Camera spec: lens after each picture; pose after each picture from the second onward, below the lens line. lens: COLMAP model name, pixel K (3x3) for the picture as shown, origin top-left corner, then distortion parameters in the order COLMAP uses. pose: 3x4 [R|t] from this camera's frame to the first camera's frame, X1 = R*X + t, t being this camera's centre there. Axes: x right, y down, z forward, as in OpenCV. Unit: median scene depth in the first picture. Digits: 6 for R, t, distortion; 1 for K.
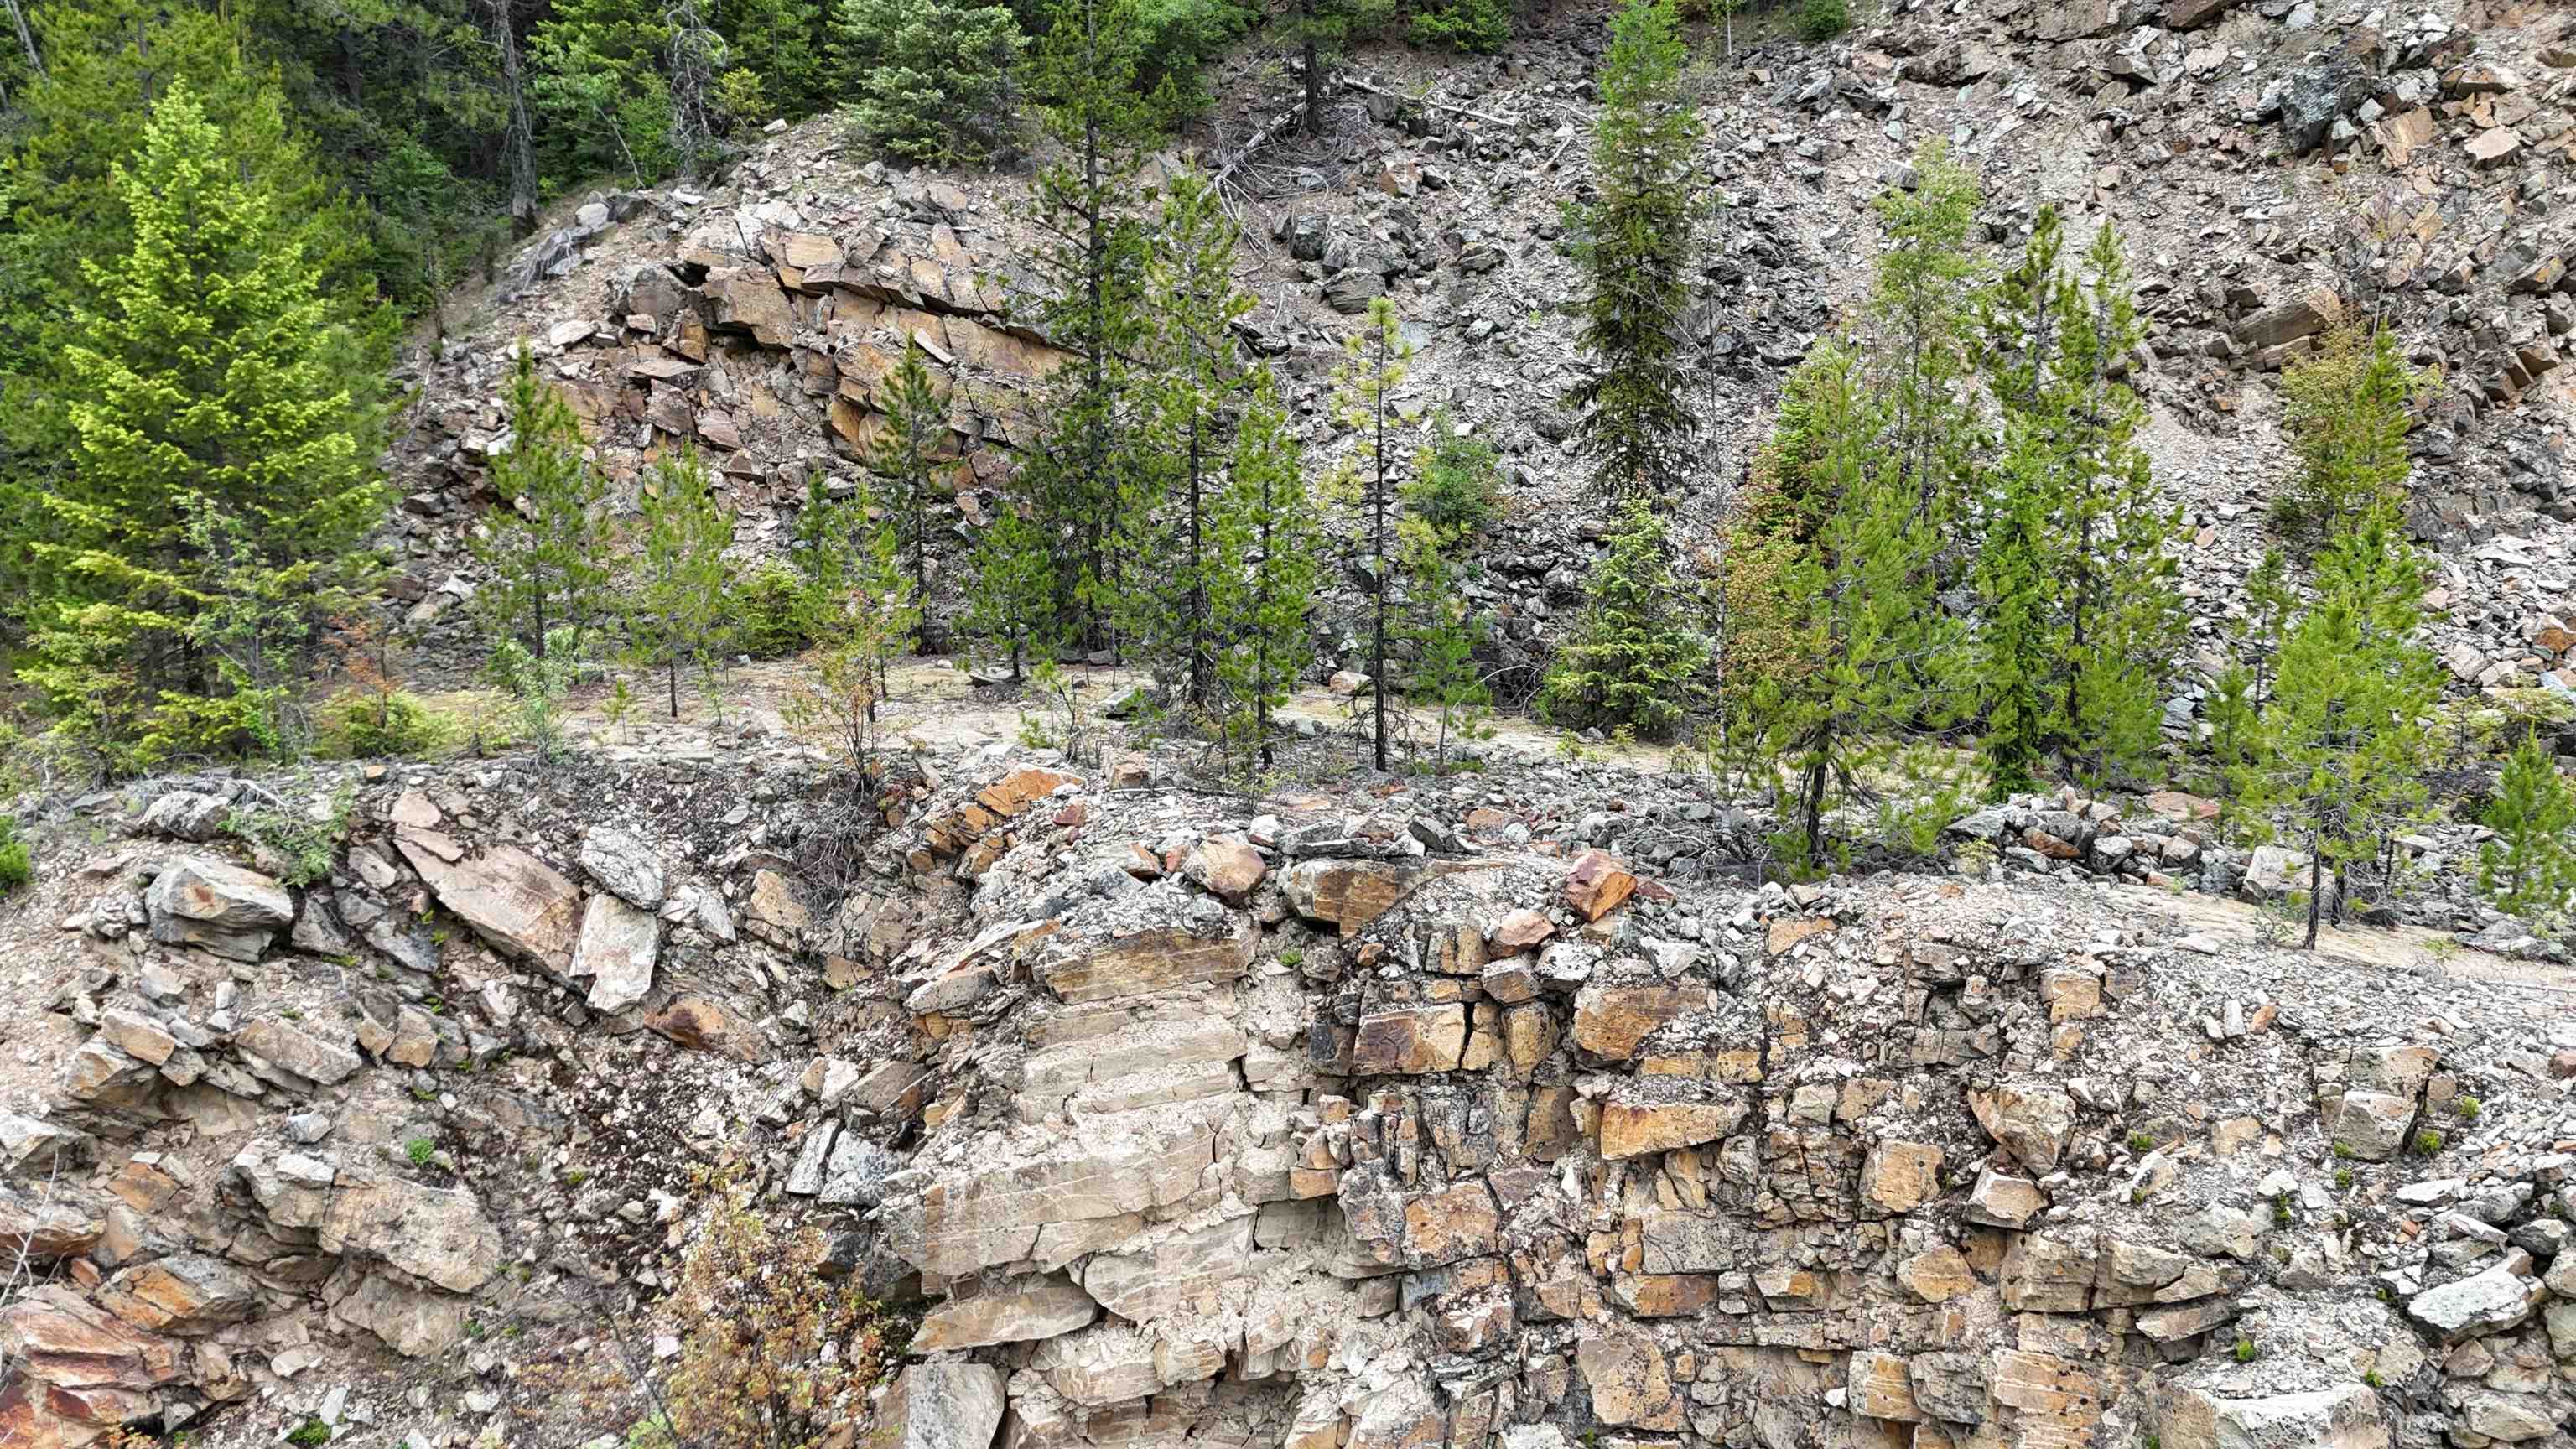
lens RADIAL K [[1873.6, 0, 1277.0], [0, 1873.6, 739.2], [0, 0, 1]] dist [0.078059, -0.073012]
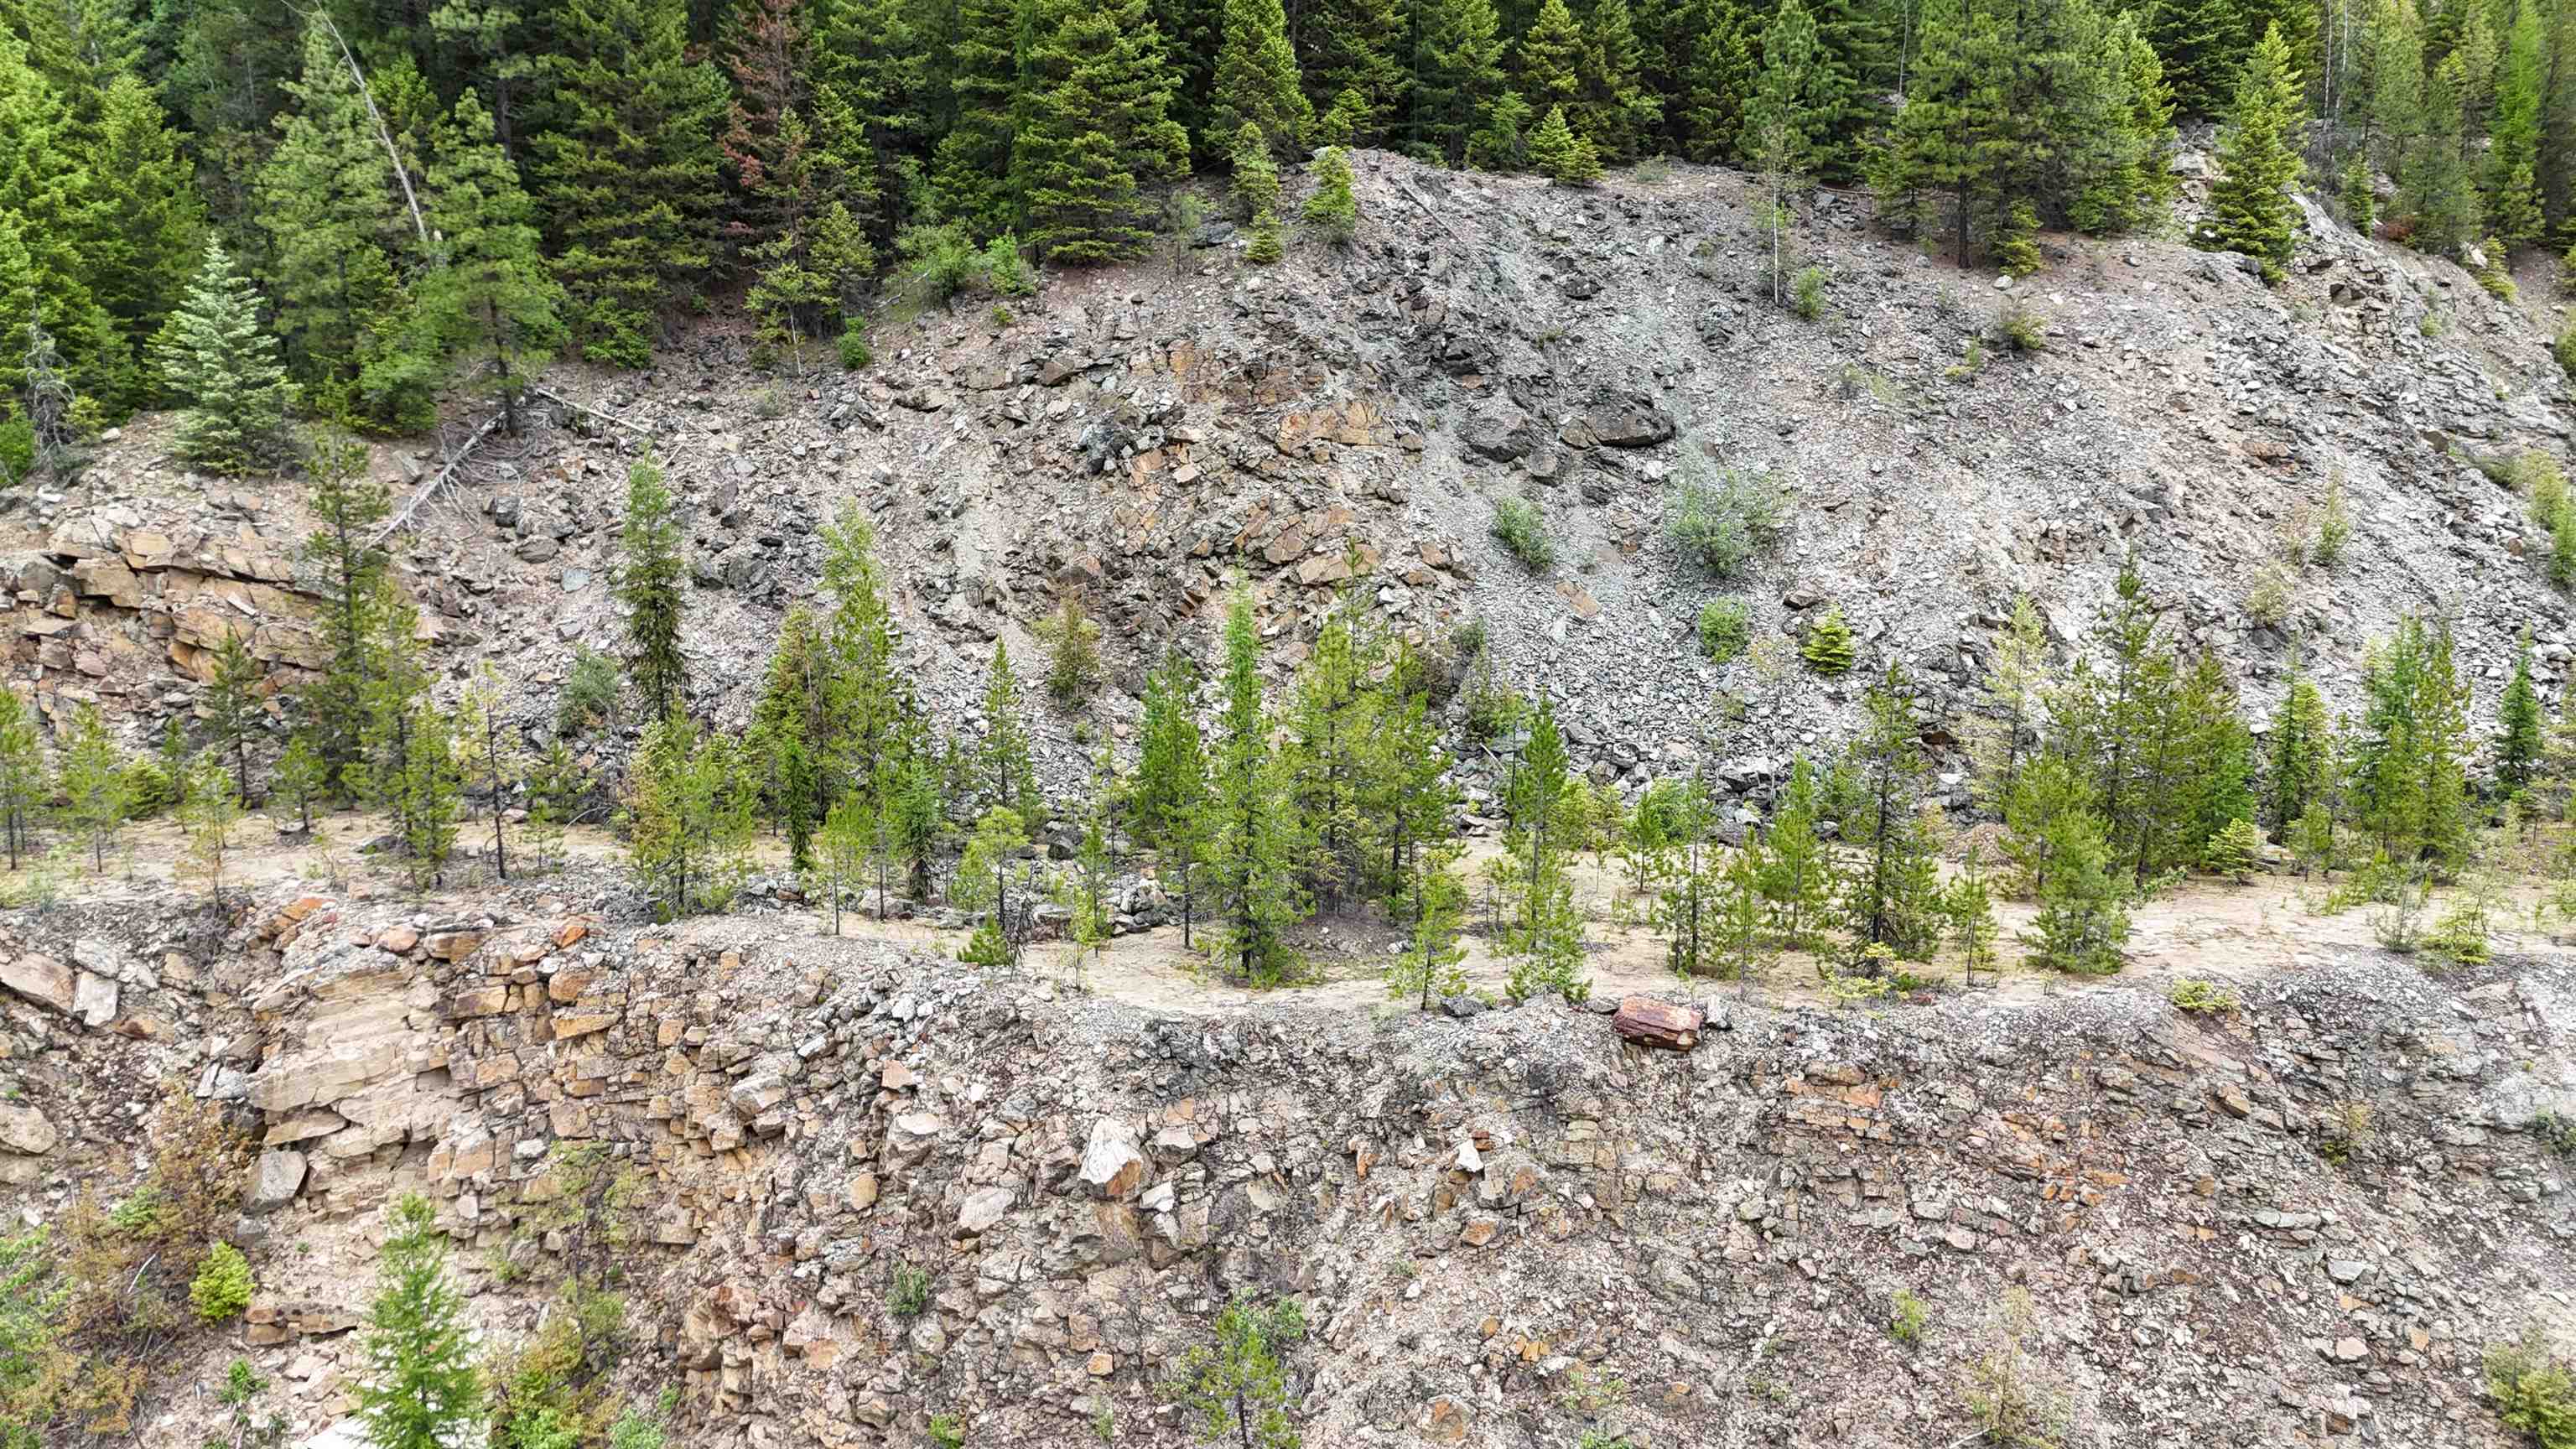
lens RADIAL K [[1873.6, 0, 1295.5], [0, 1873.6, 732.8], [0, 0, 1]] dist [0.078059, -0.073012]
pose [[0.947479, -0.048840, 0.316066, 0.160180], [0.043523, 0.998767, 0.023865, -0.107688], [-0.316842, -0.008855, 0.948437, -0.883275]]
